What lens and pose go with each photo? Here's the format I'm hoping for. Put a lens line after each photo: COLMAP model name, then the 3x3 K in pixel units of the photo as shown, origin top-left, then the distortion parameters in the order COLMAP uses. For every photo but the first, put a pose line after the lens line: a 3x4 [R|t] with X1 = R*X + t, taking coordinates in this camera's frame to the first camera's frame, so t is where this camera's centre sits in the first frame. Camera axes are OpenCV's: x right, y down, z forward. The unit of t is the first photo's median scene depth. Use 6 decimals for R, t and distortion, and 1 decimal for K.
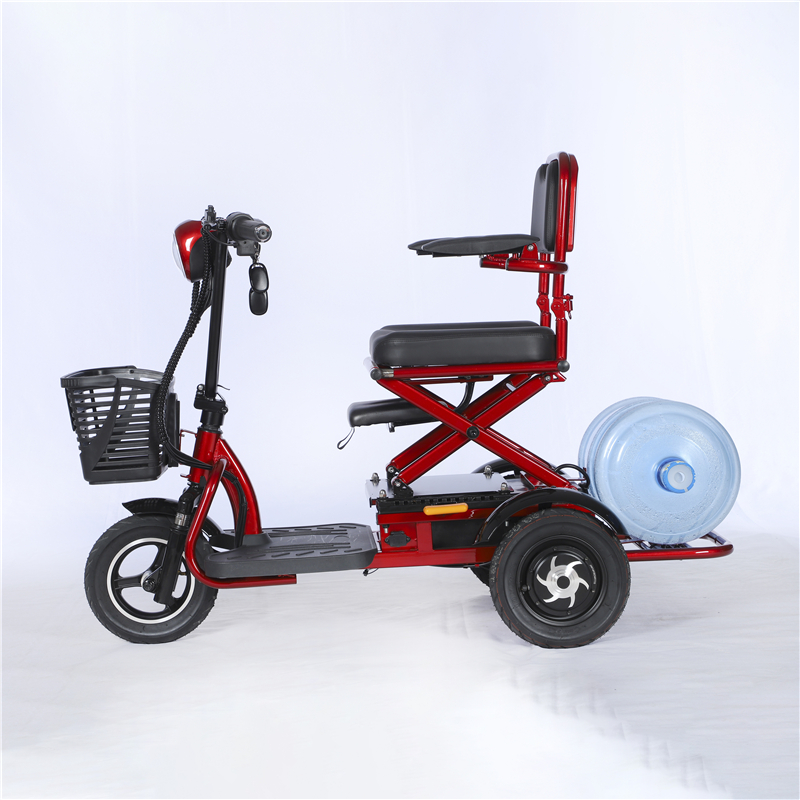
lens RADIAL K [[2660.5, 0, 401.7], [0, 2660.5, 392.0], [0, 0, 1]] dist [0.532385, 0.000000]
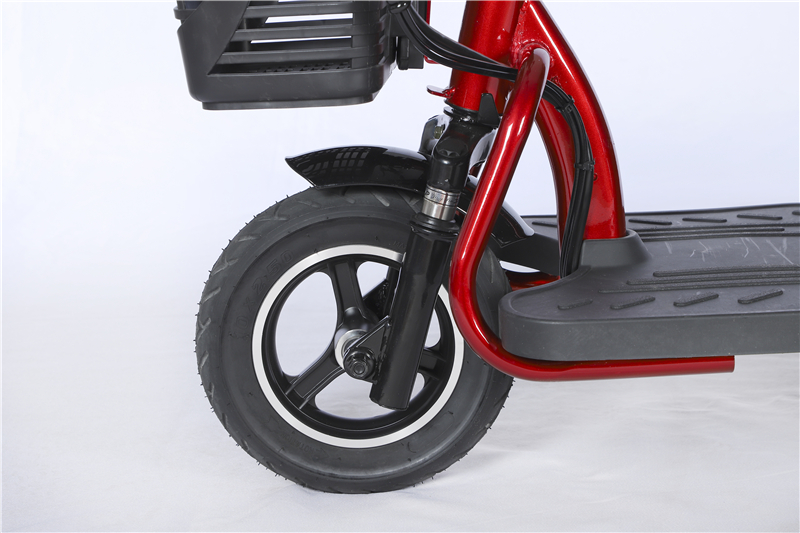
lens RADIAL K [[2266.5, 0, 407.3], [0, 2266.5, 268.4], [0, 0, 1]] dist [1.058801, 0.000000]
pose [[0.997866, 0.015810, -0.063345, -0.064141], [-0.008417, 0.993293, 0.115320, 0.018262], [0.064744, -0.114541, 0.991307, 0.658573]]
